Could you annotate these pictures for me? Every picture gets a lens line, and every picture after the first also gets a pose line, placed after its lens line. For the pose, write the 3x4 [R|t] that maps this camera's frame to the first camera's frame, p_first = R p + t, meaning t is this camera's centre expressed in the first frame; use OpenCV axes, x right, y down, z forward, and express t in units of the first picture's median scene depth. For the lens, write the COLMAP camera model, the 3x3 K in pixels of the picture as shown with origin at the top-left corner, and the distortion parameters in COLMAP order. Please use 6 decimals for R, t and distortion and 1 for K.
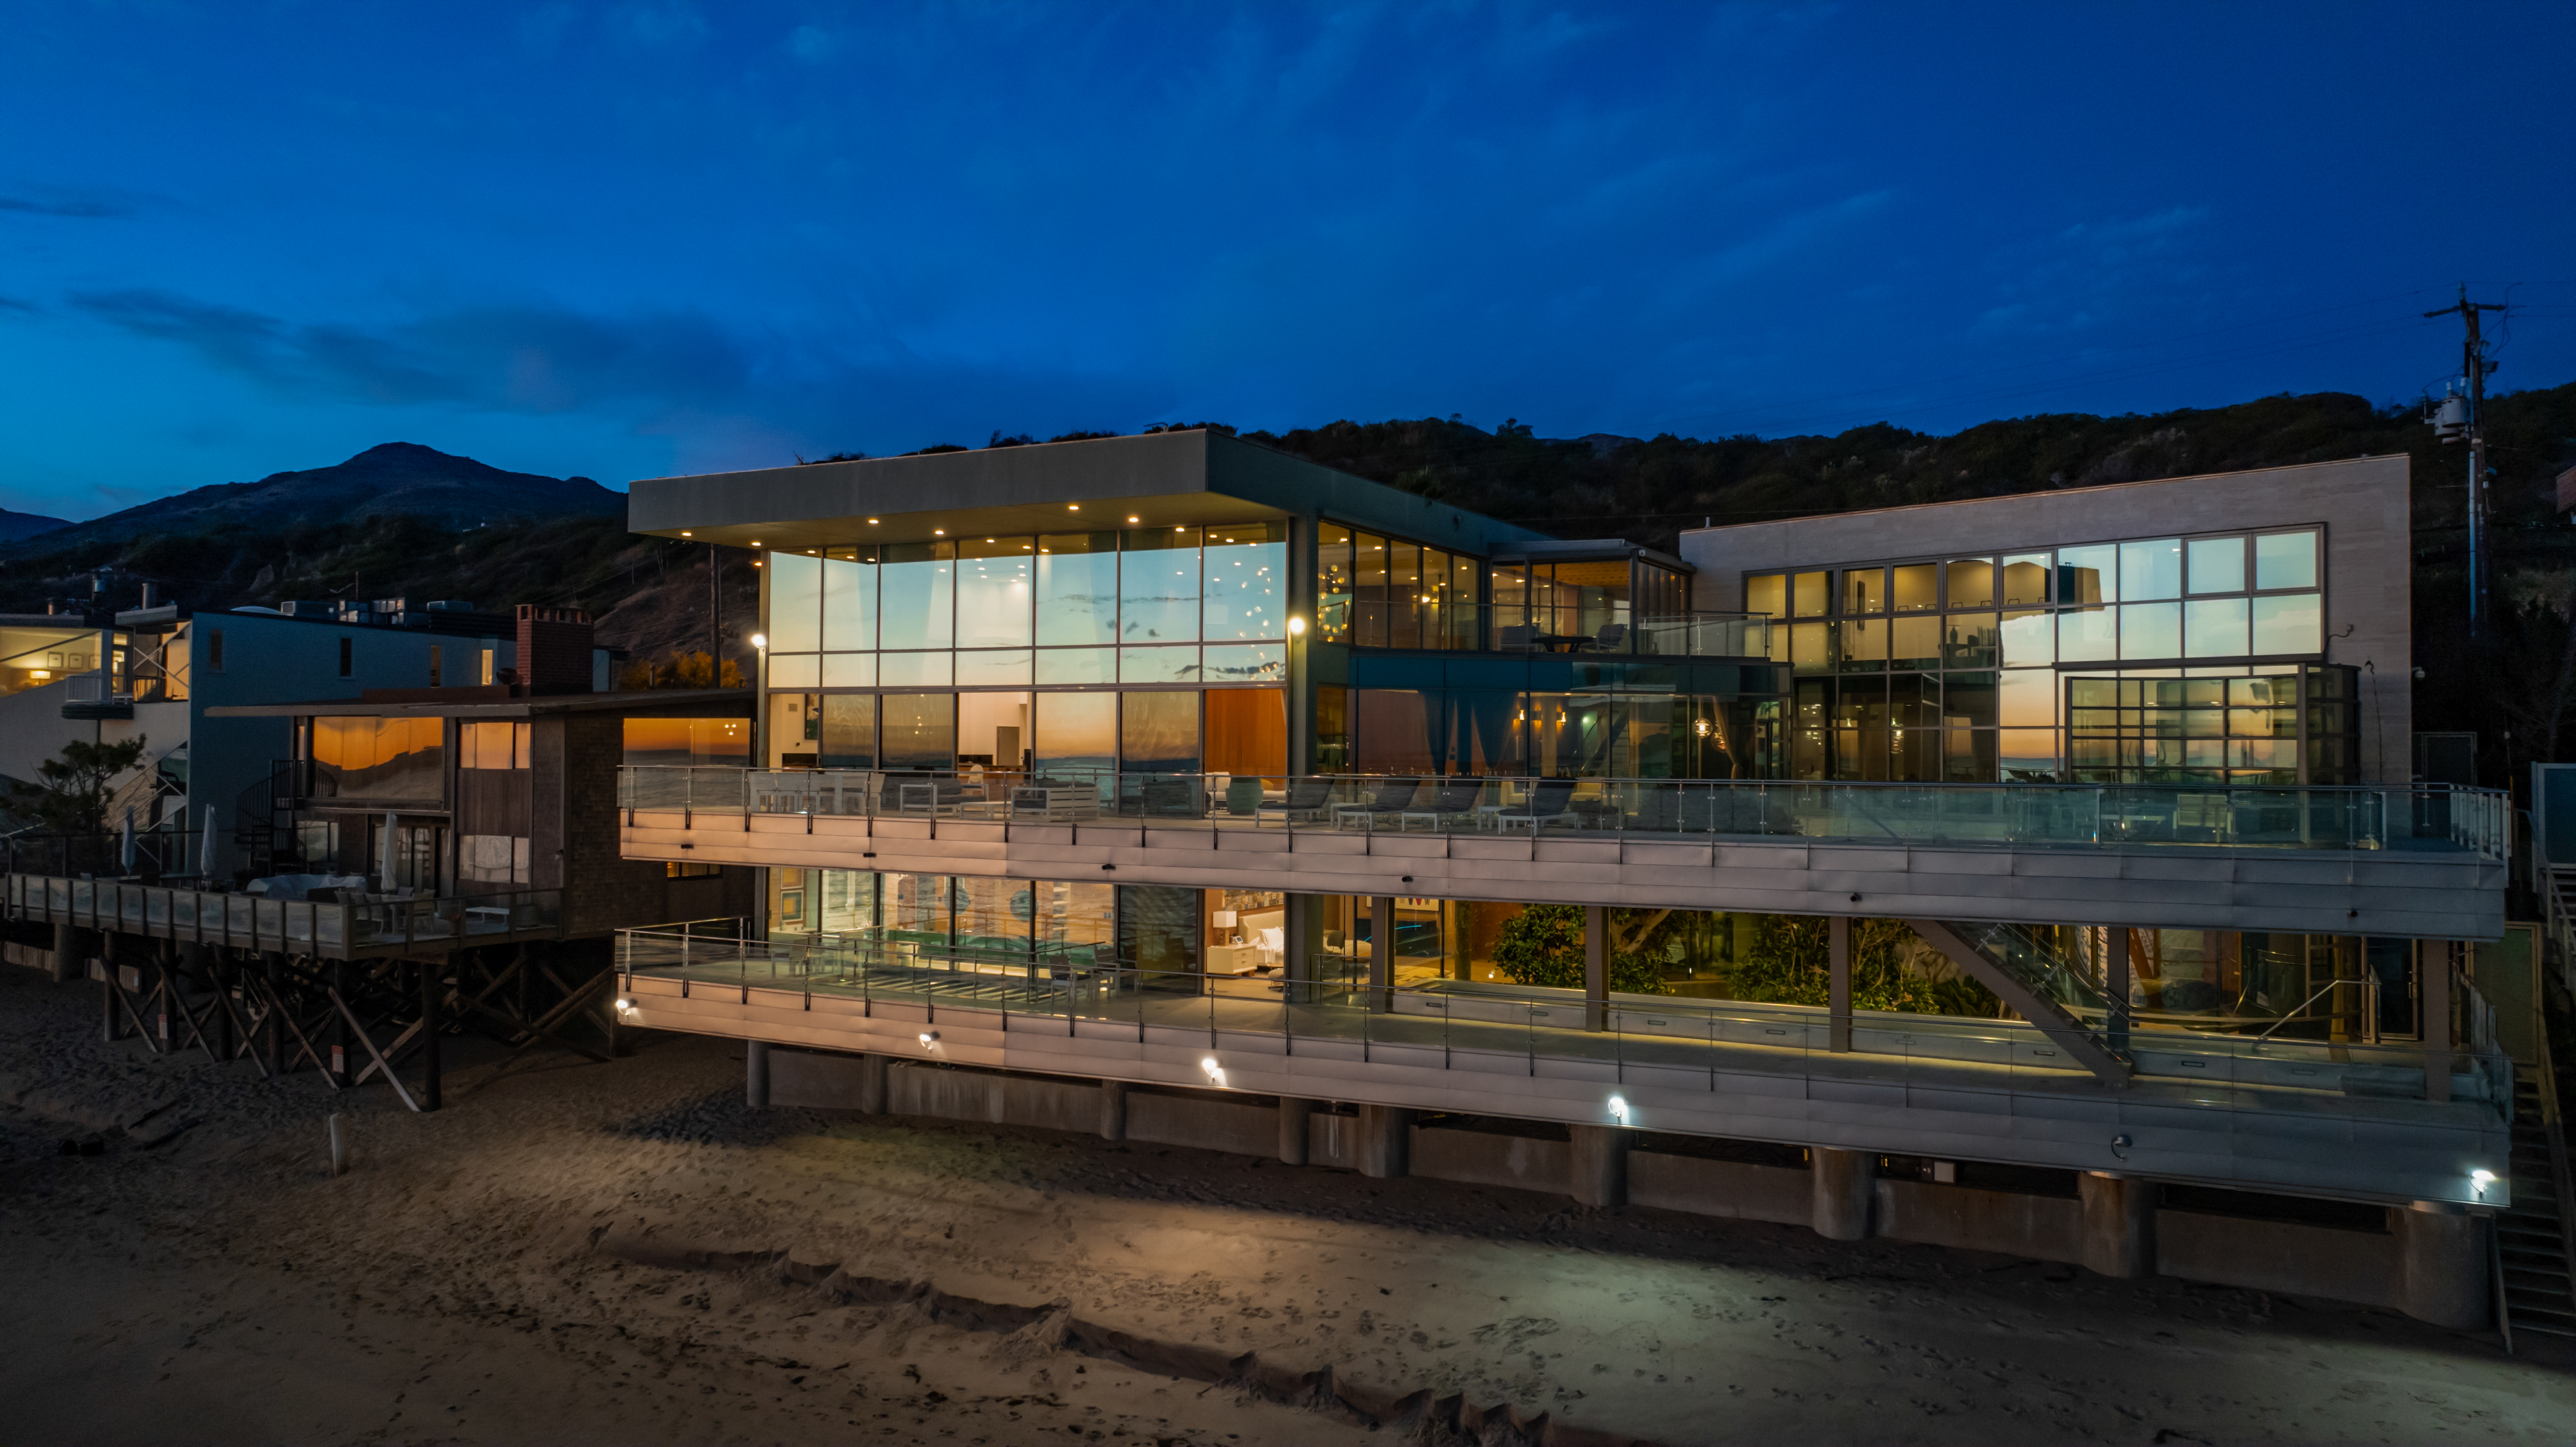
lens RADIAL K [[1802.3, 0, 1289.7], [0, 1802.3, 715.6], [0, 0, 1]] dist [-0.014941, -0.003531]
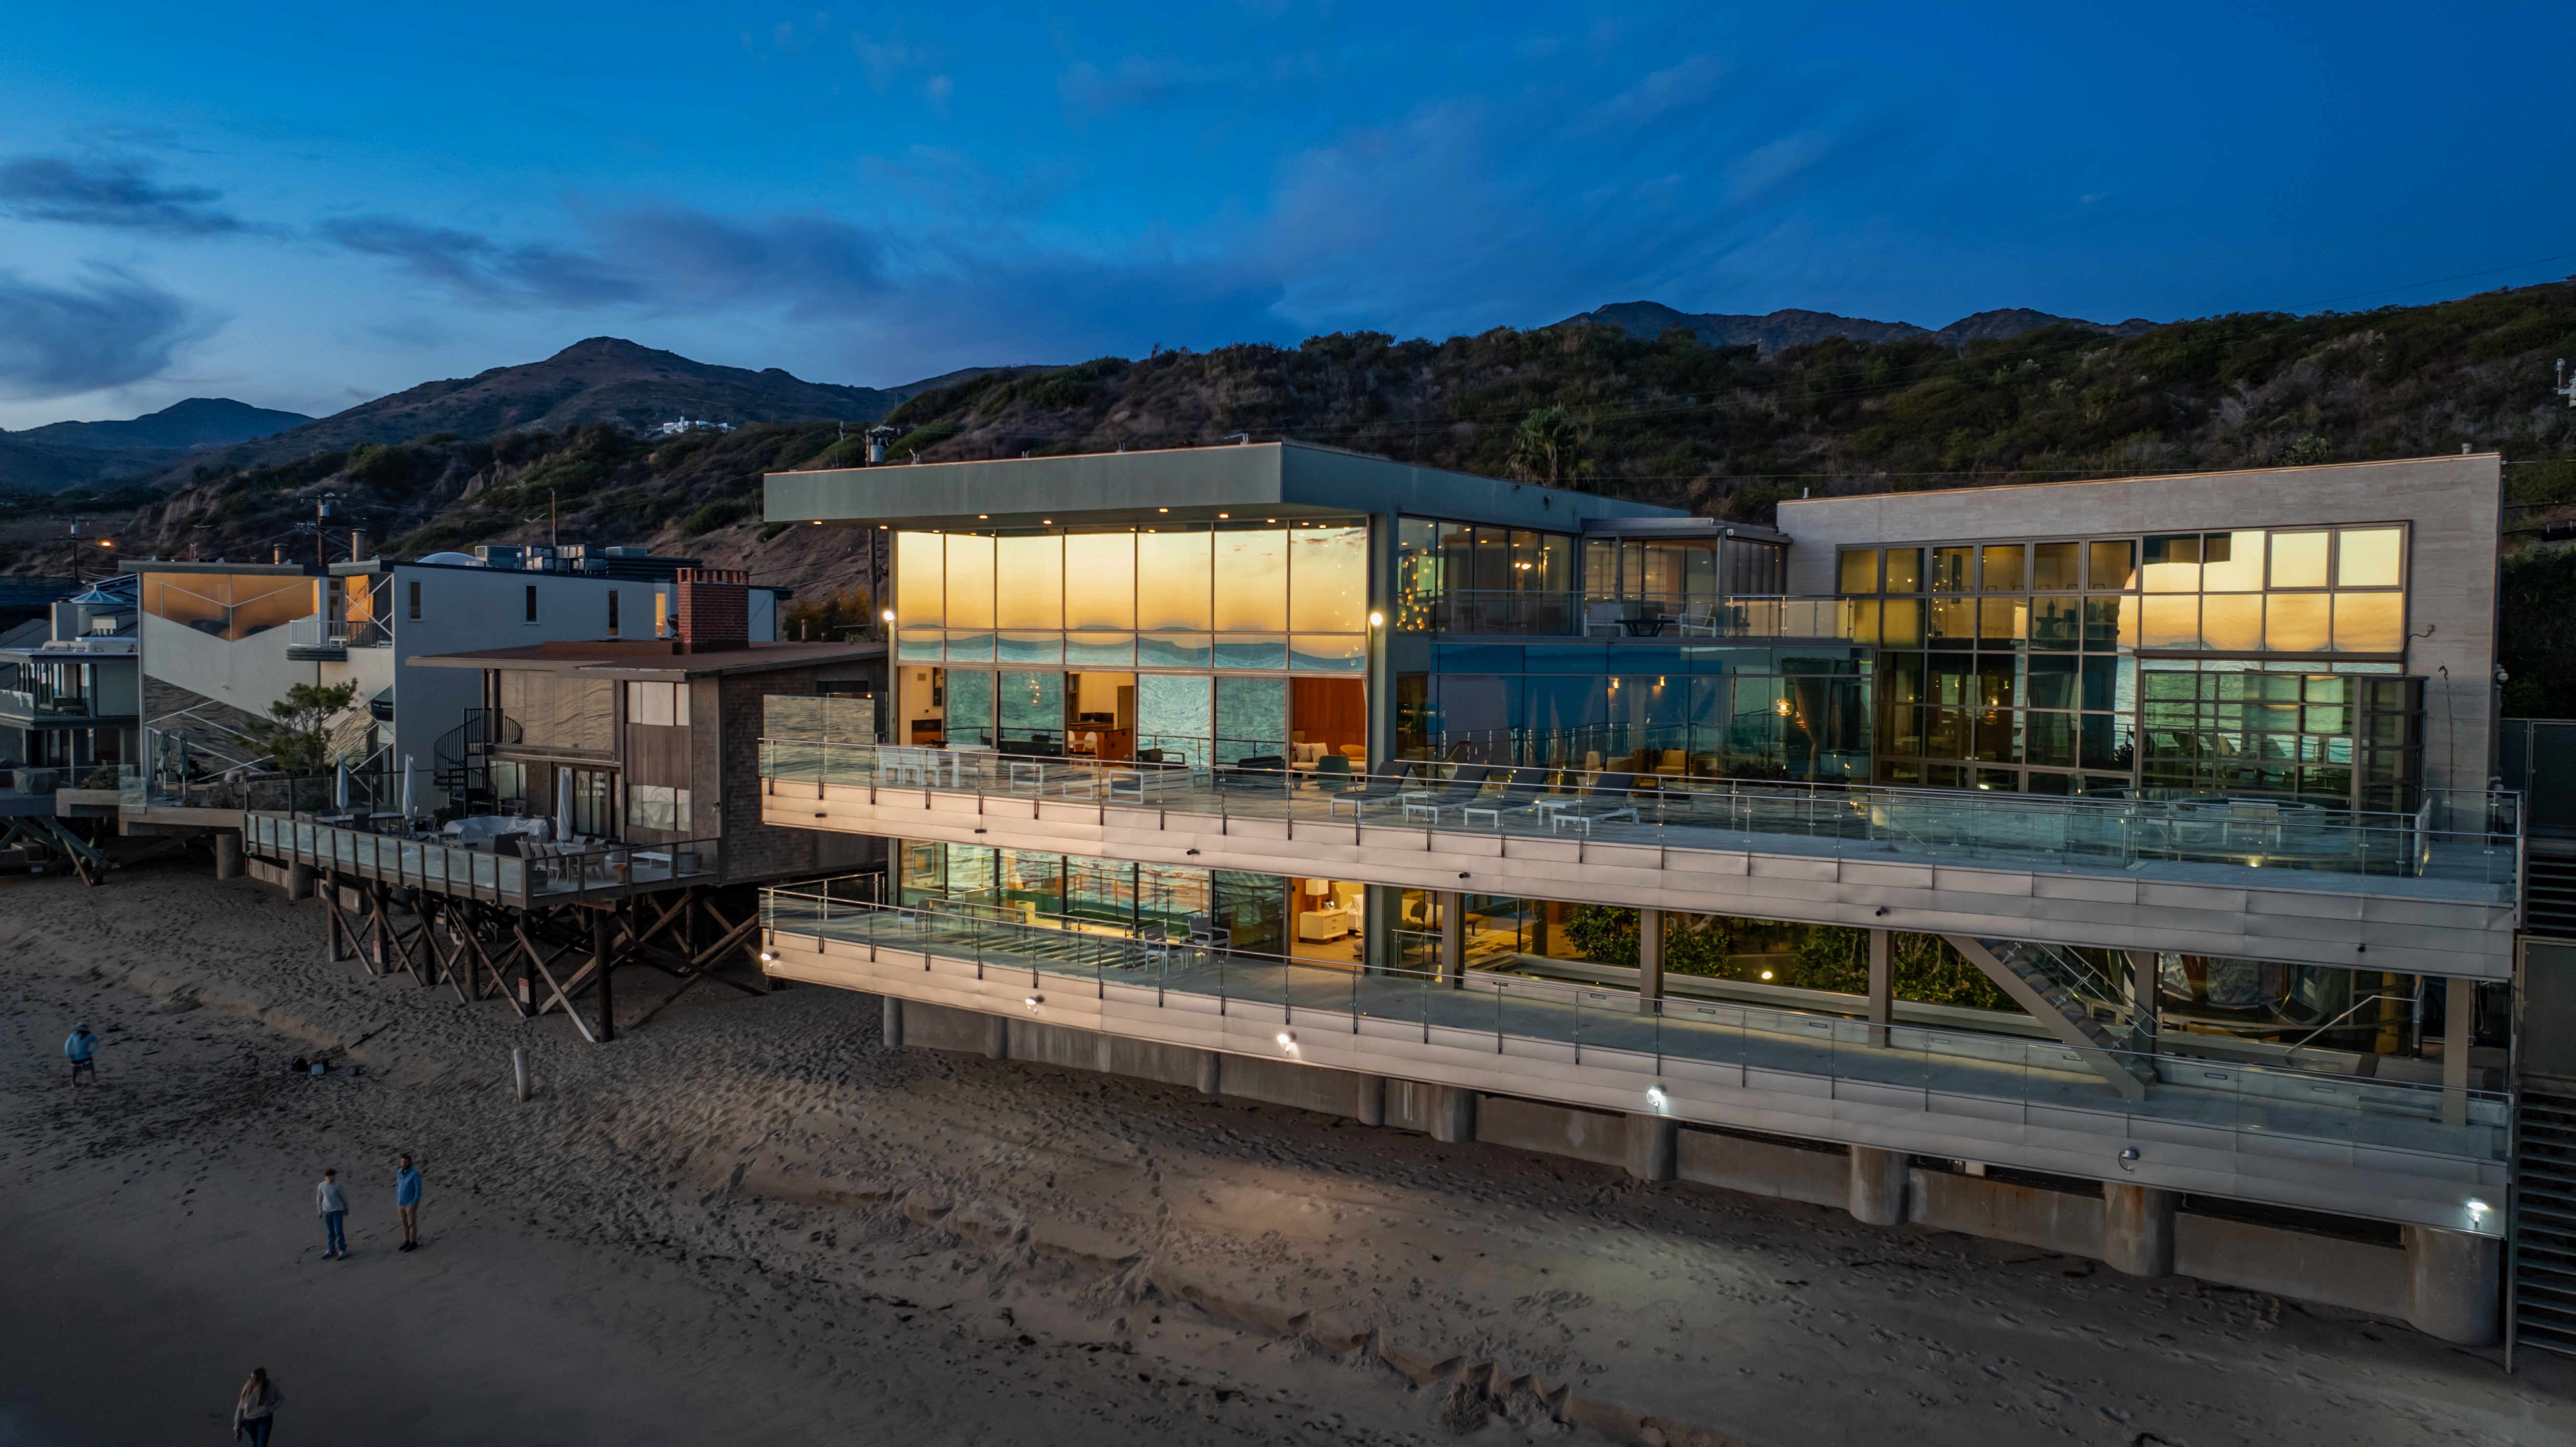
lens RADIAL K [[1802.3, 0, 1289.7], [0, 1802.3, 715.6], [0, 0, 1]] dist [-0.014941, -0.003531]
pose [[0.995030, 0.006328, -0.099370, 0.062366], [0.000087, 0.997923, 0.064424, -0.065732], [0.099571, -0.064112, 0.992963, -0.052737]]
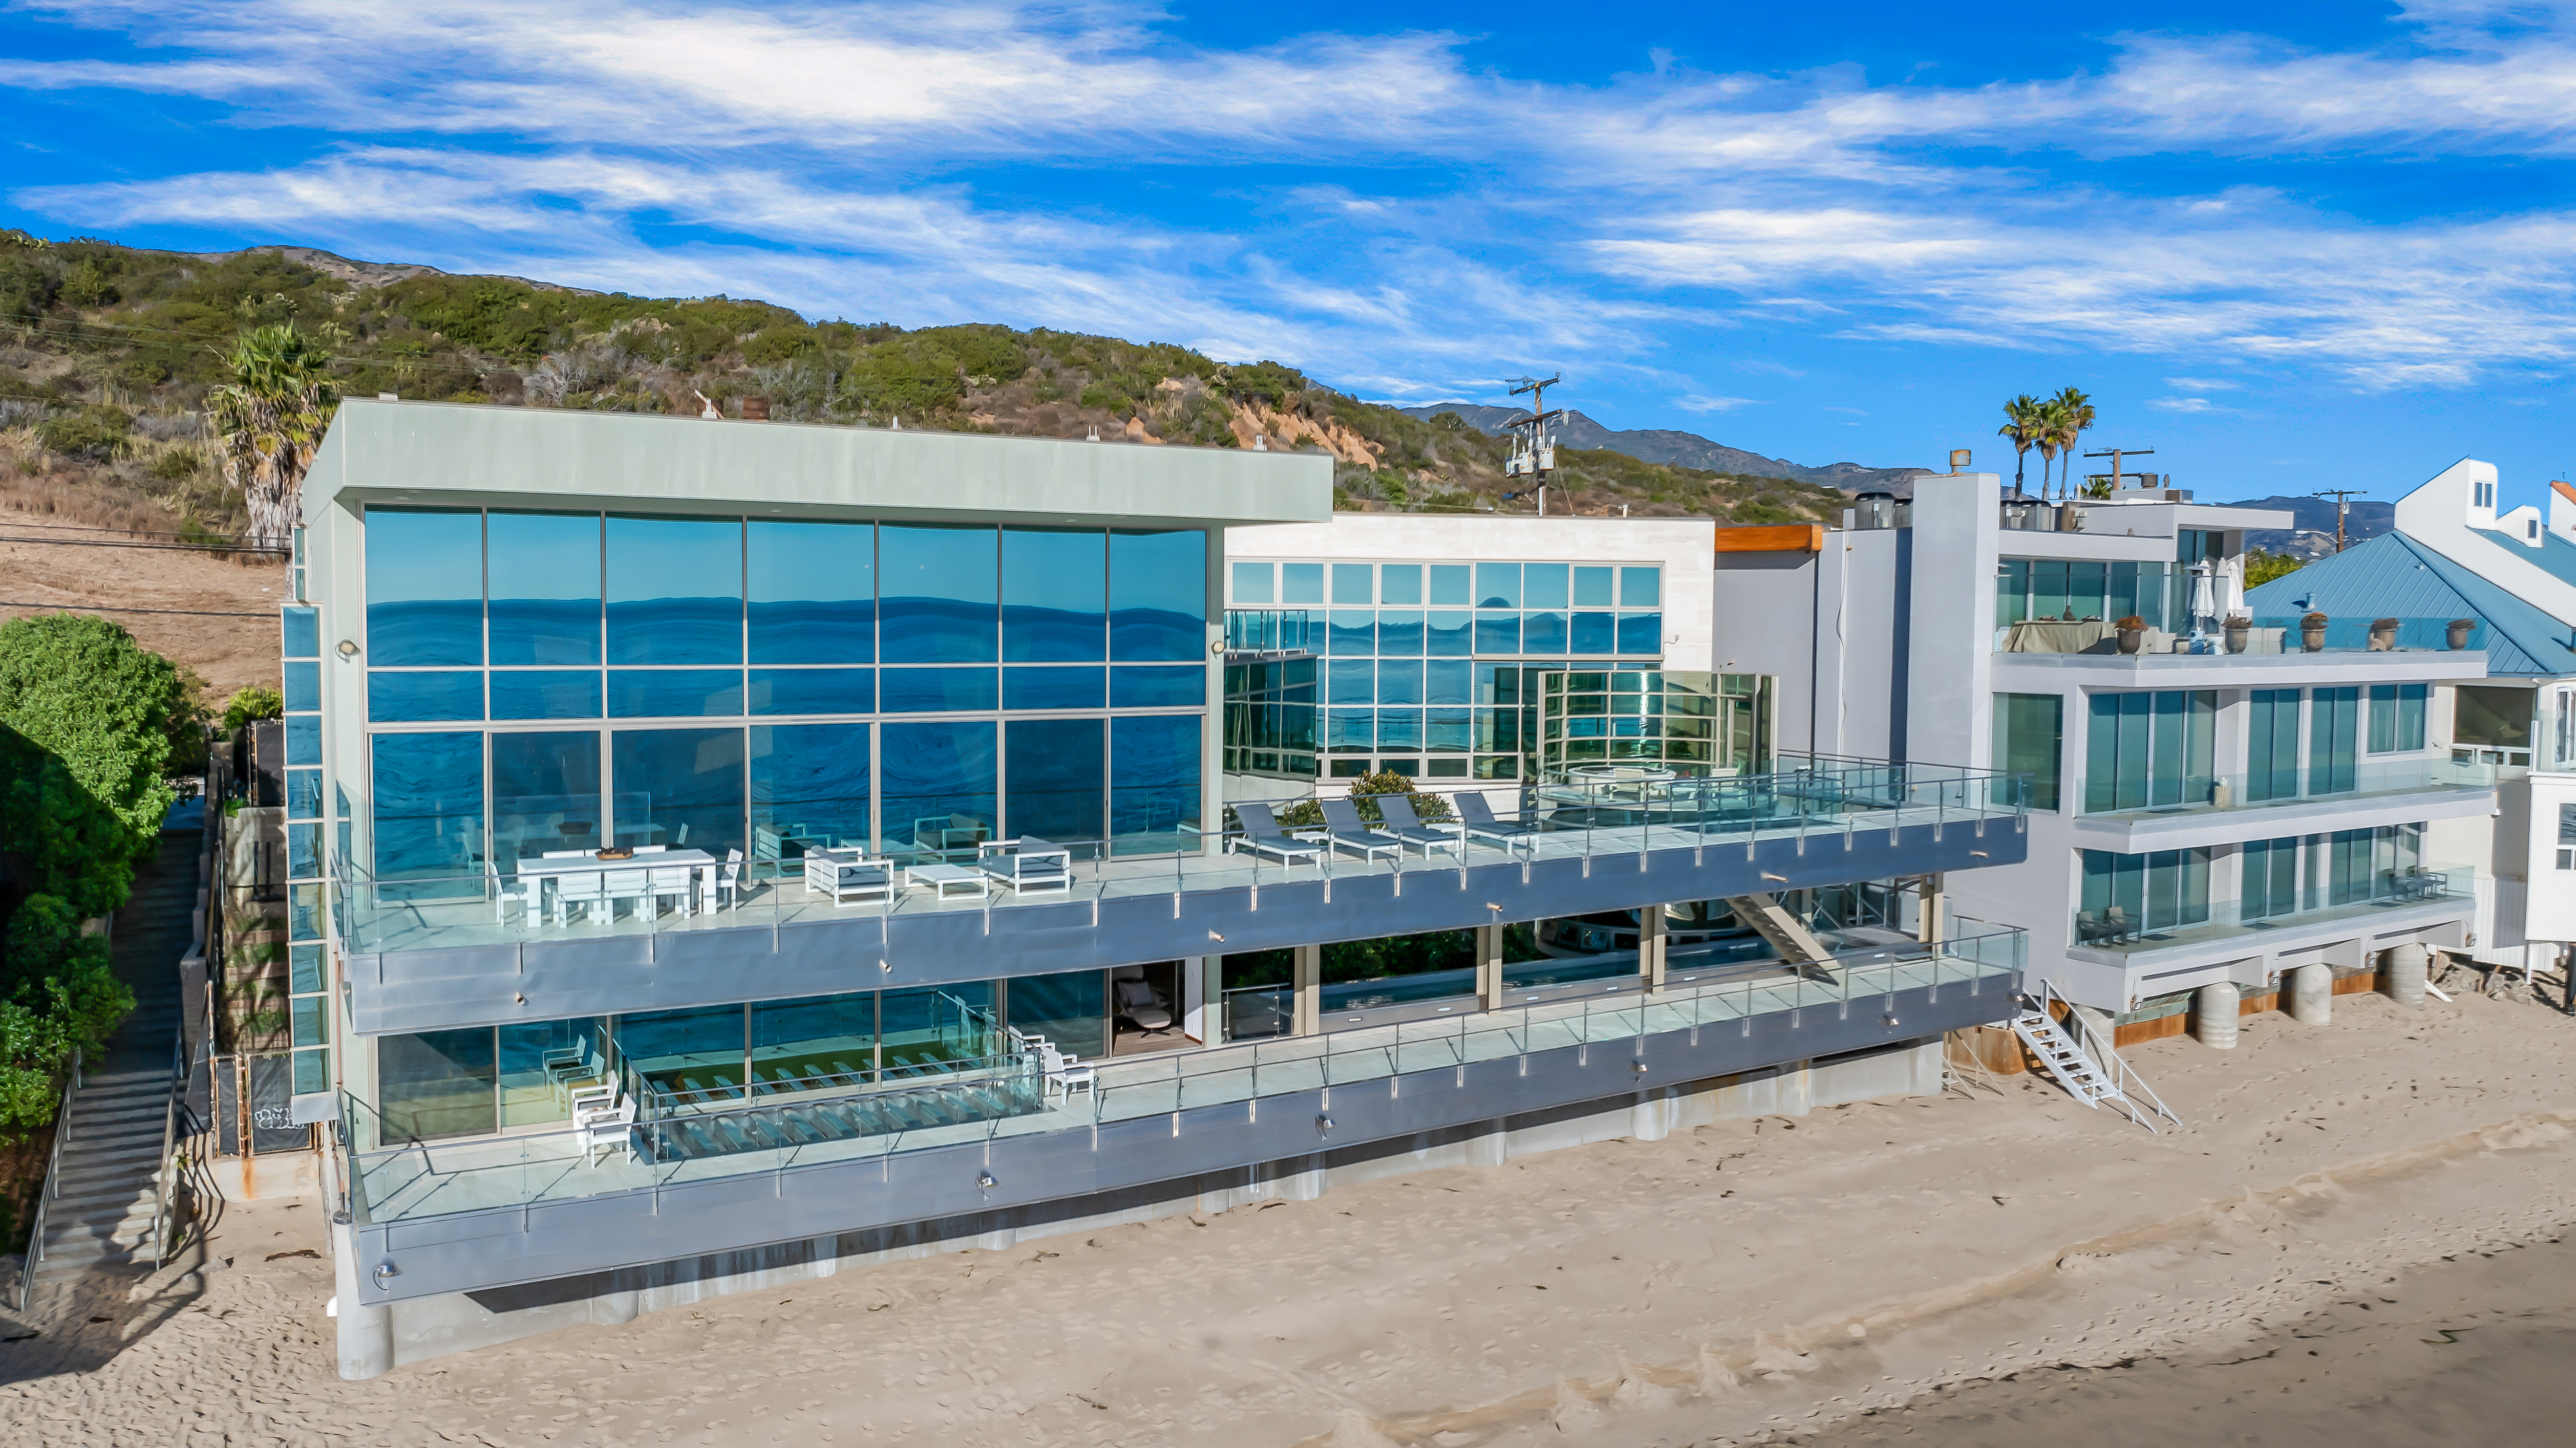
lens RADIAL K [[1855.9, 0, 1298.0], [0, 1855.9, 712.6], [0, 0, 1]] dist [-0.011388, -0.002942]
pose [[0.518011, -0.051542, 0.853820, -0.848974], [-0.023884, 0.996922, 0.074671, -0.093967], [-0.855040, -0.059073, 0.515186, 0.501349]]
